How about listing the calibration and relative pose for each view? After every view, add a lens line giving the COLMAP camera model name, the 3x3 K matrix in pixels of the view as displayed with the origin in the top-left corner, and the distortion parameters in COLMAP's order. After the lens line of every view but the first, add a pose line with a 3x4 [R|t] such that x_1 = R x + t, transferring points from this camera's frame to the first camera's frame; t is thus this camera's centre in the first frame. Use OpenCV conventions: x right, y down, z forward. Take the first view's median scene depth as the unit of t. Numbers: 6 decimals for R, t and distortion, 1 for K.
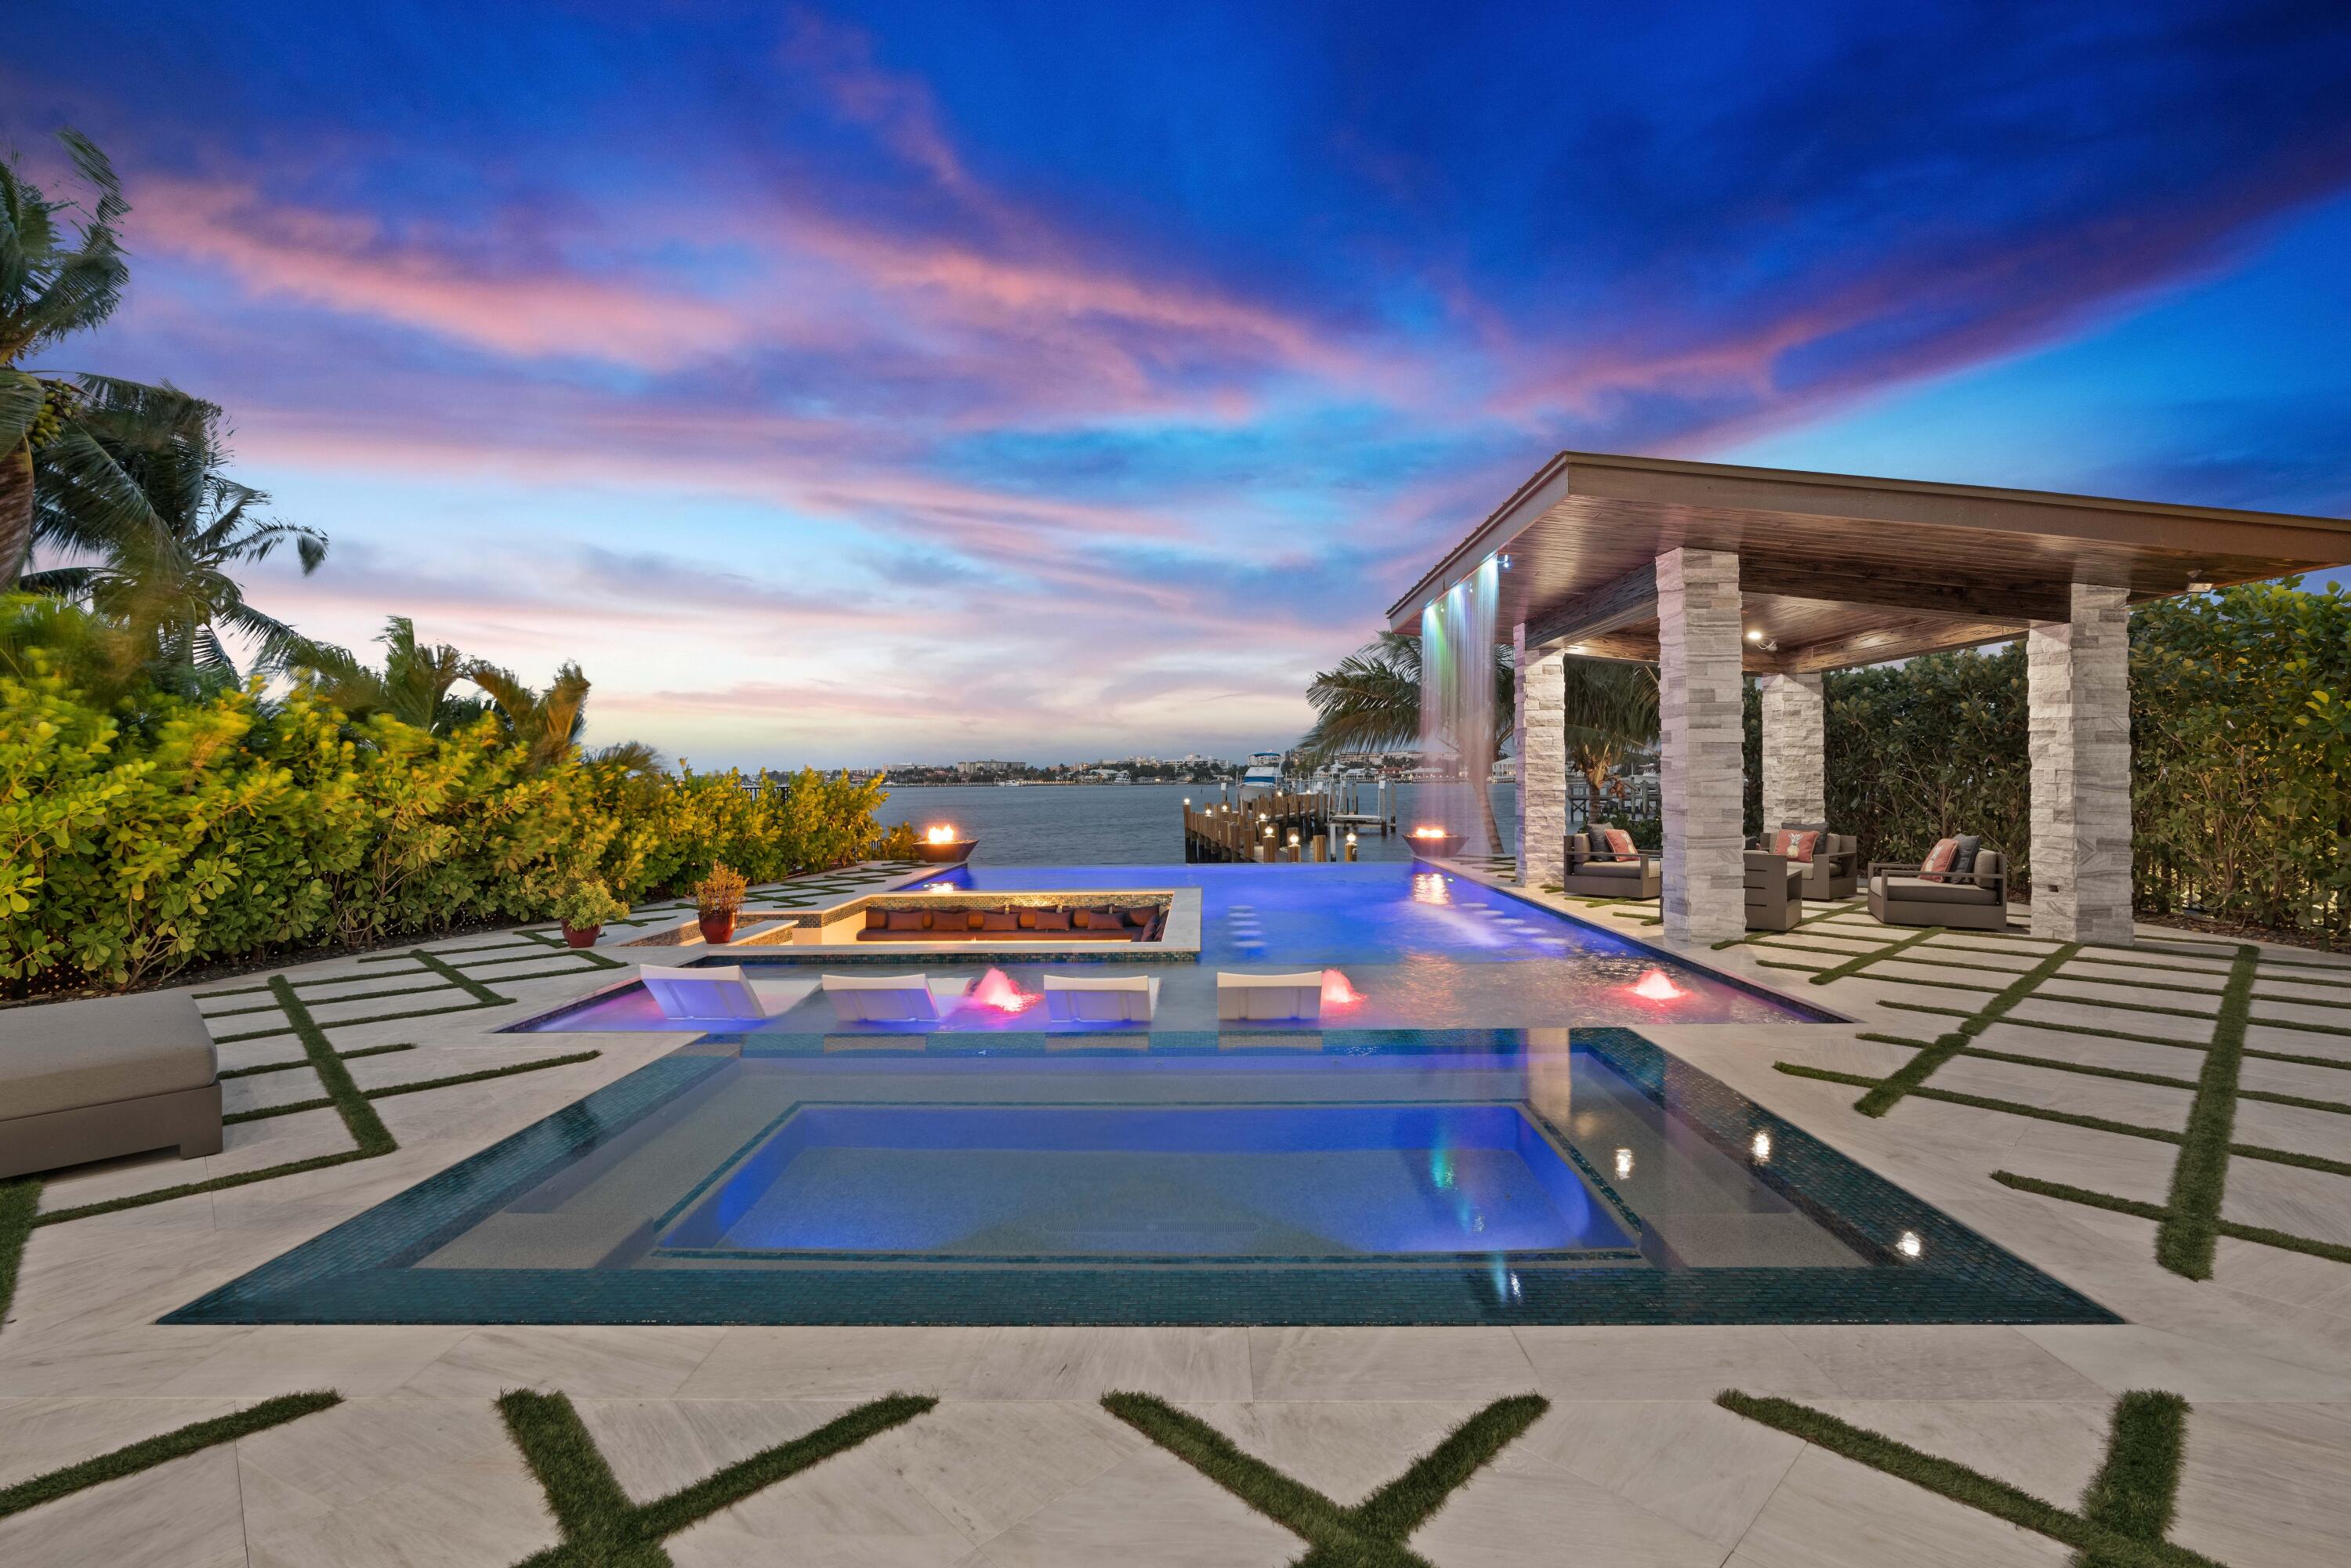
lens RADIAL K [[1080.2, 0, 1171.3], [0, 1080.2, 777.7], [0, 0, 1]] dist [-0.000877, 0.000430]
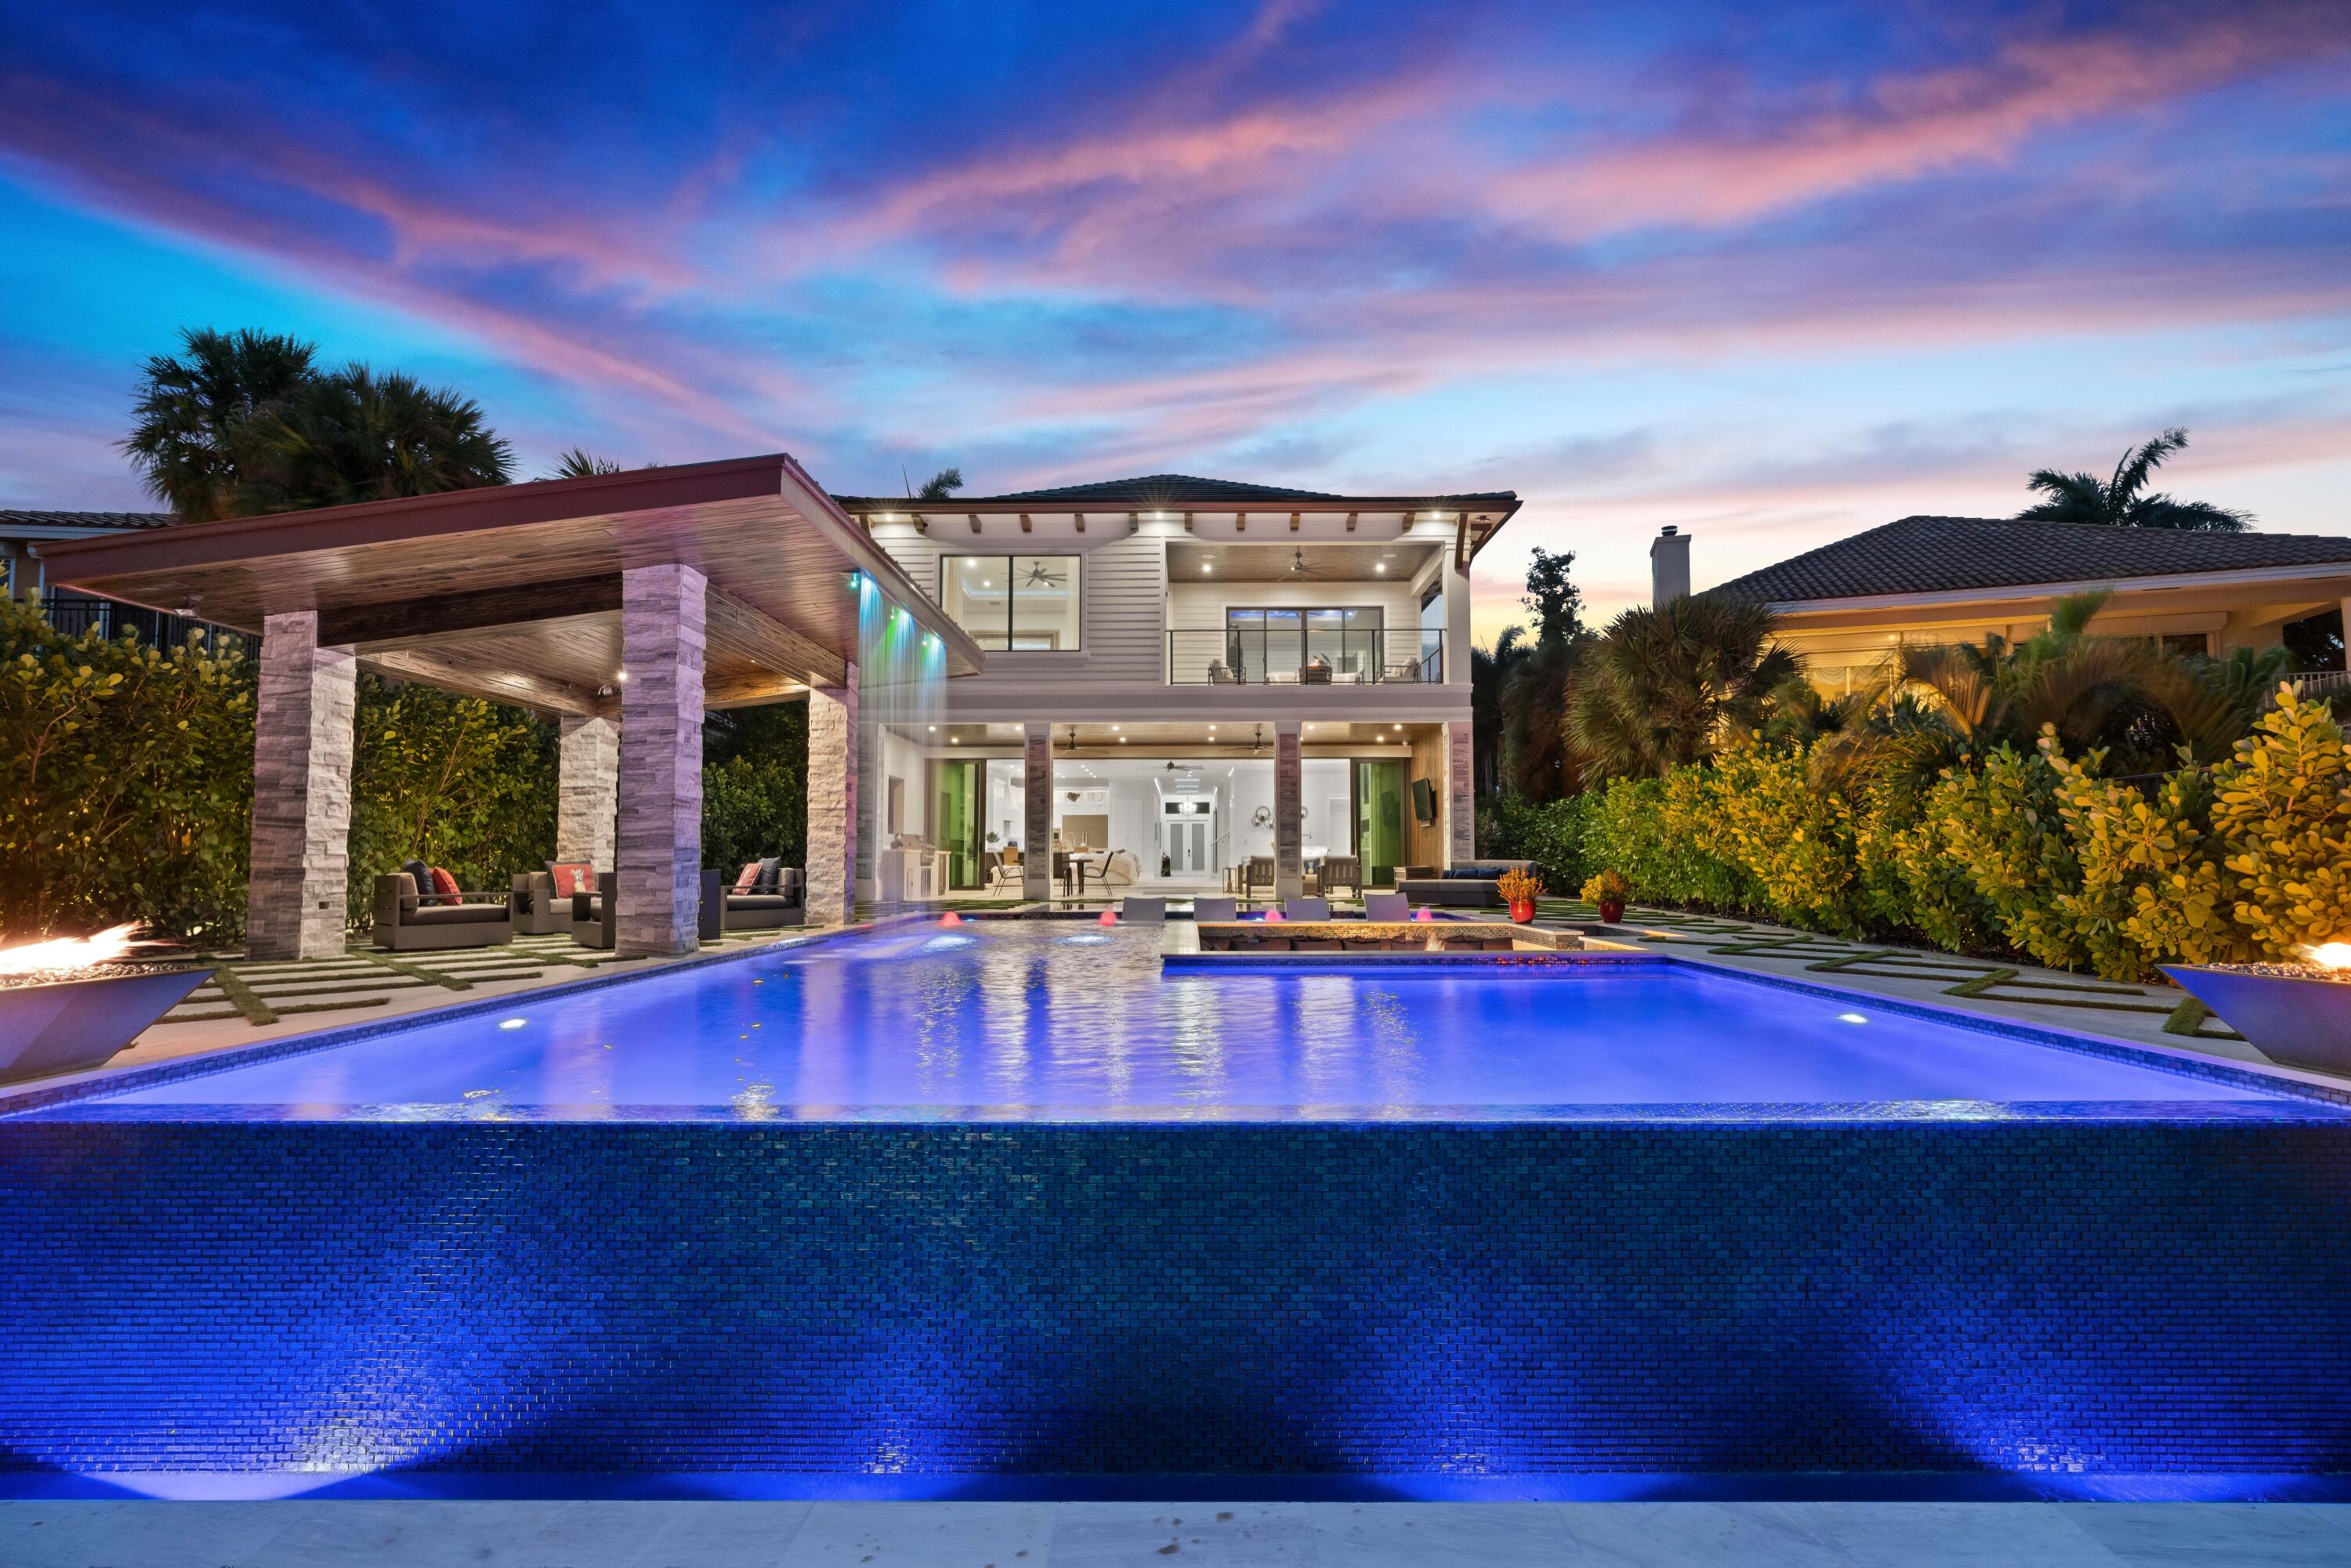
lens RADIAL K [[1077.7, 0, 1186.4], [0, 1077.7, 824.4], [0, 0, 1]] dist [0.000802, 0.000442]
pose [[-0.999723, 0.013407, -0.019340, 0.028080], [0.014093, 0.999259, -0.035821, 0.062411], [0.018846, -0.036084, -0.999171, 2.147393]]
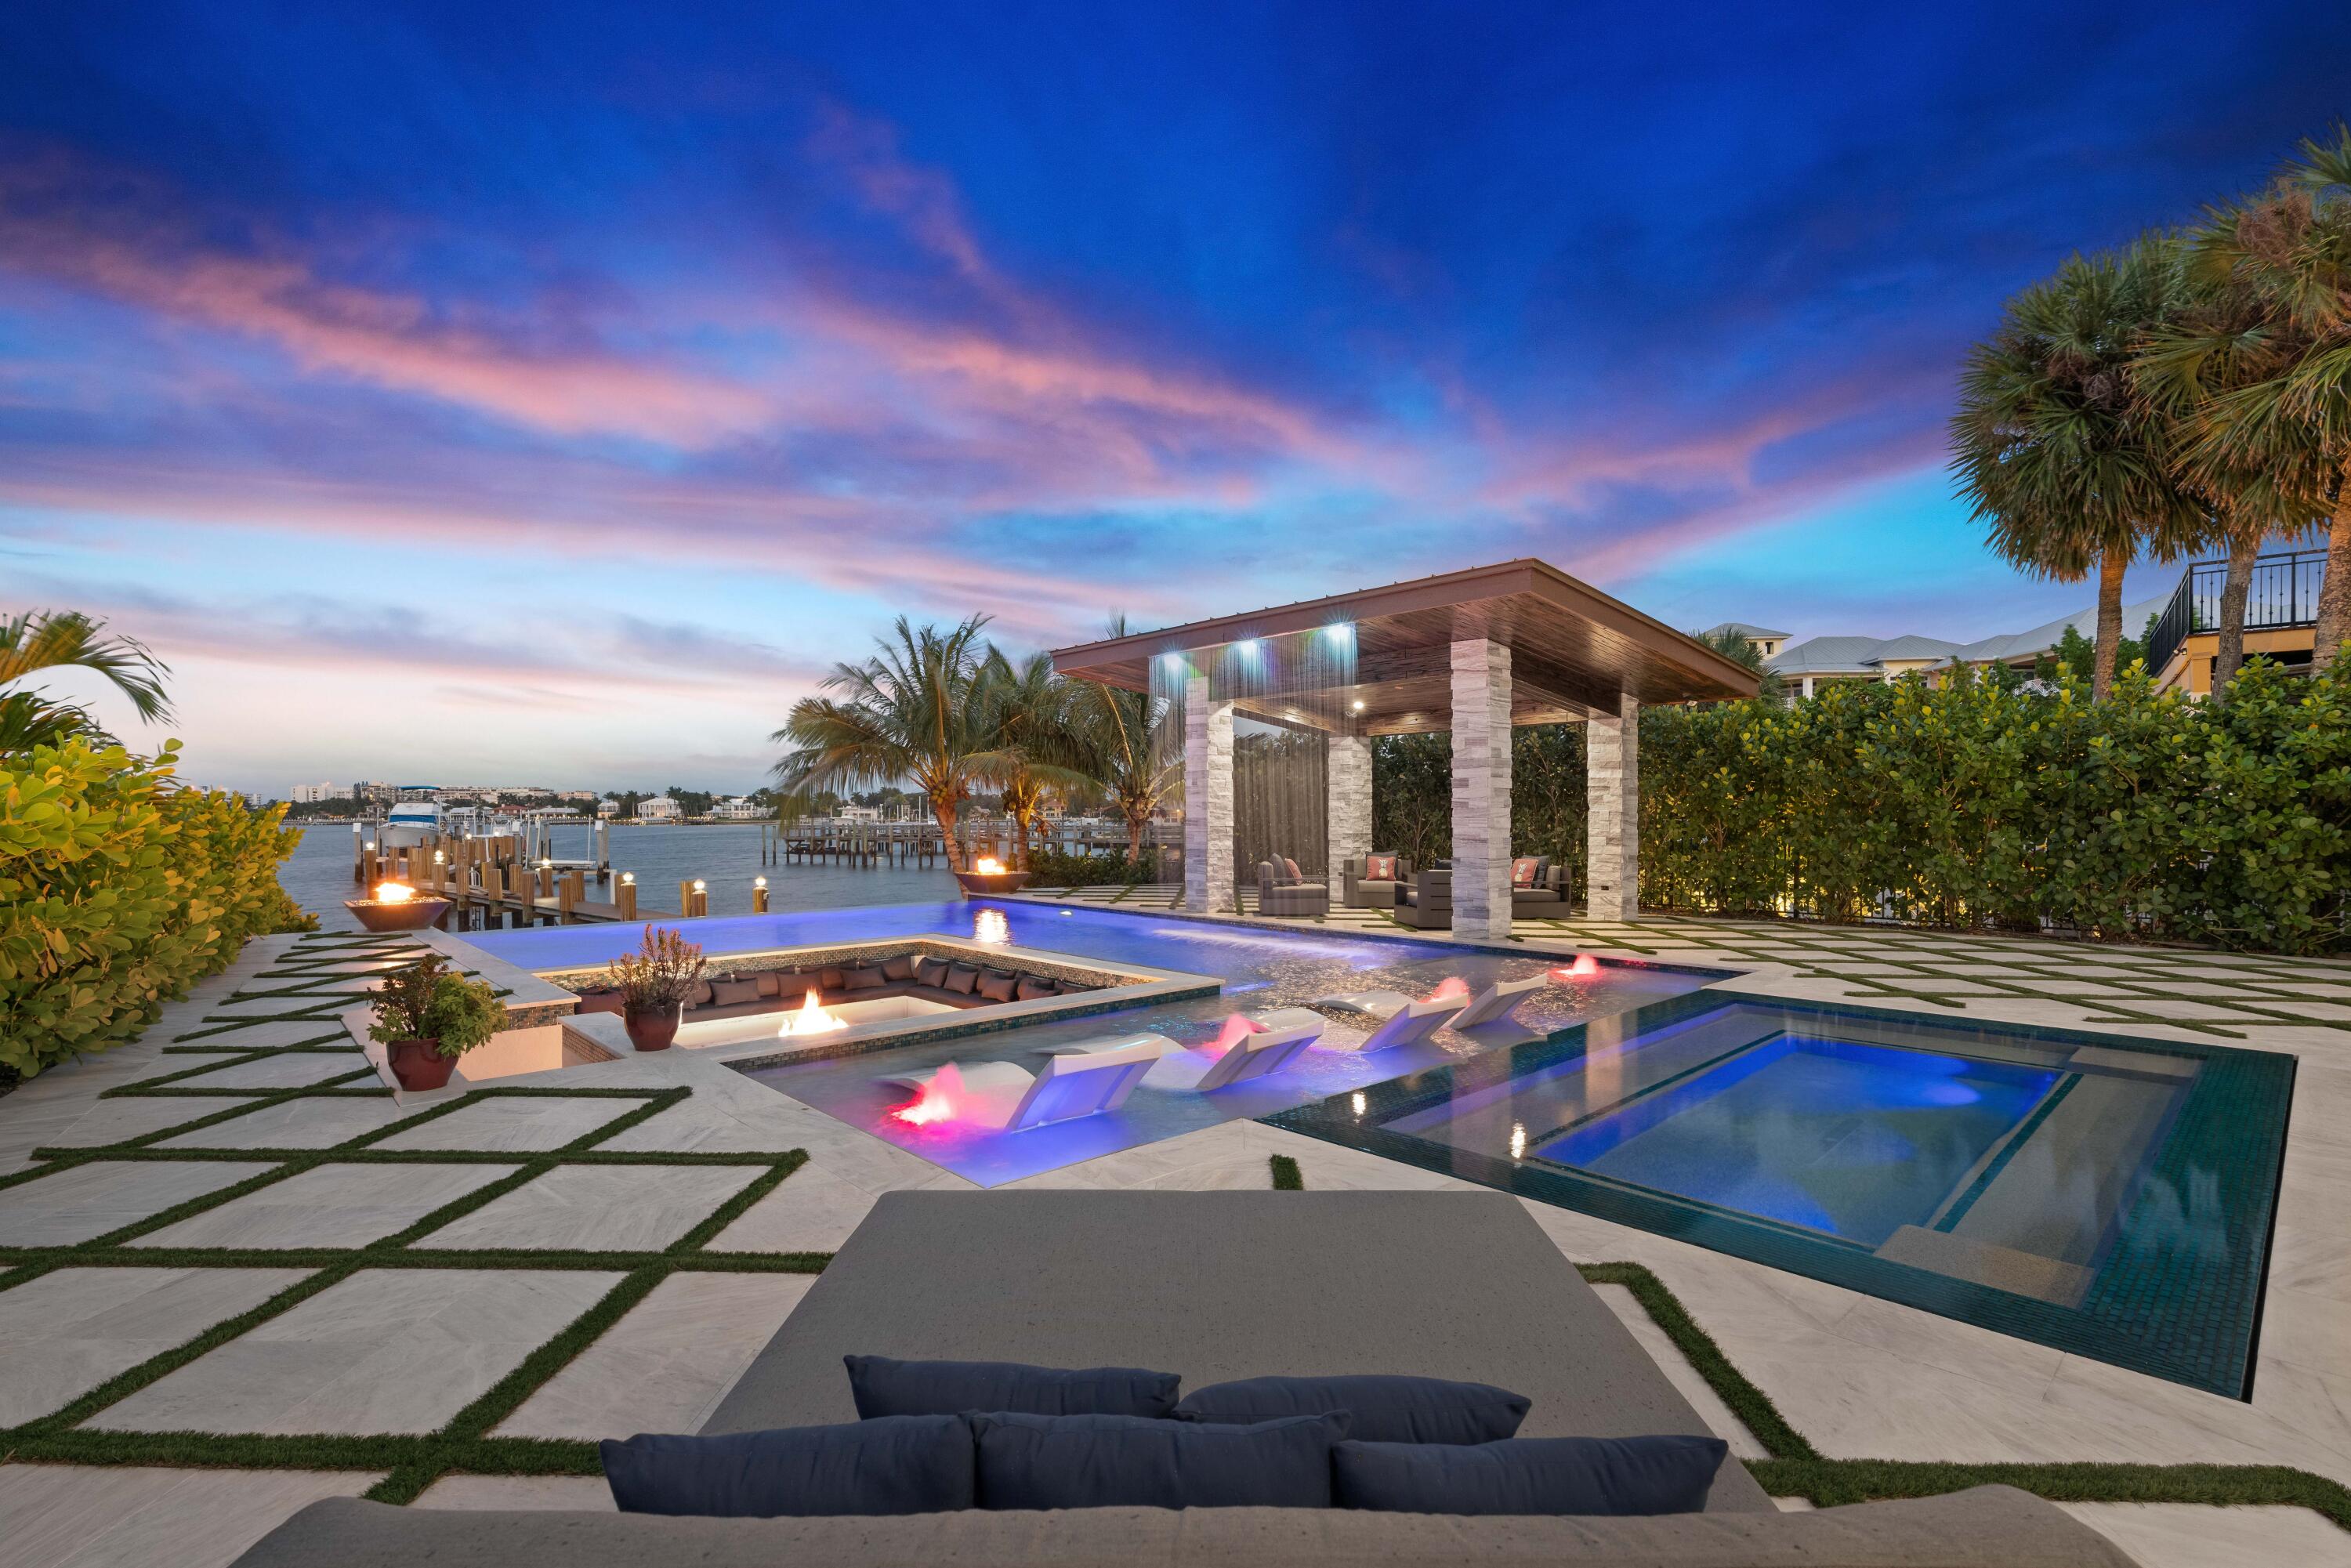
lens RADIAL K [[1077.7, 0, 1186.4], [0, 1077.7, 824.4], [0, 0, 1]] dist [0.000802, 0.000442]
pose [[0.718680, 0.002256, 0.695337, -0.586314], [-0.005363, 0.999983, 0.002298, 0.009112], [-0.695320, -0.005381, 0.718680, 0.262923]]
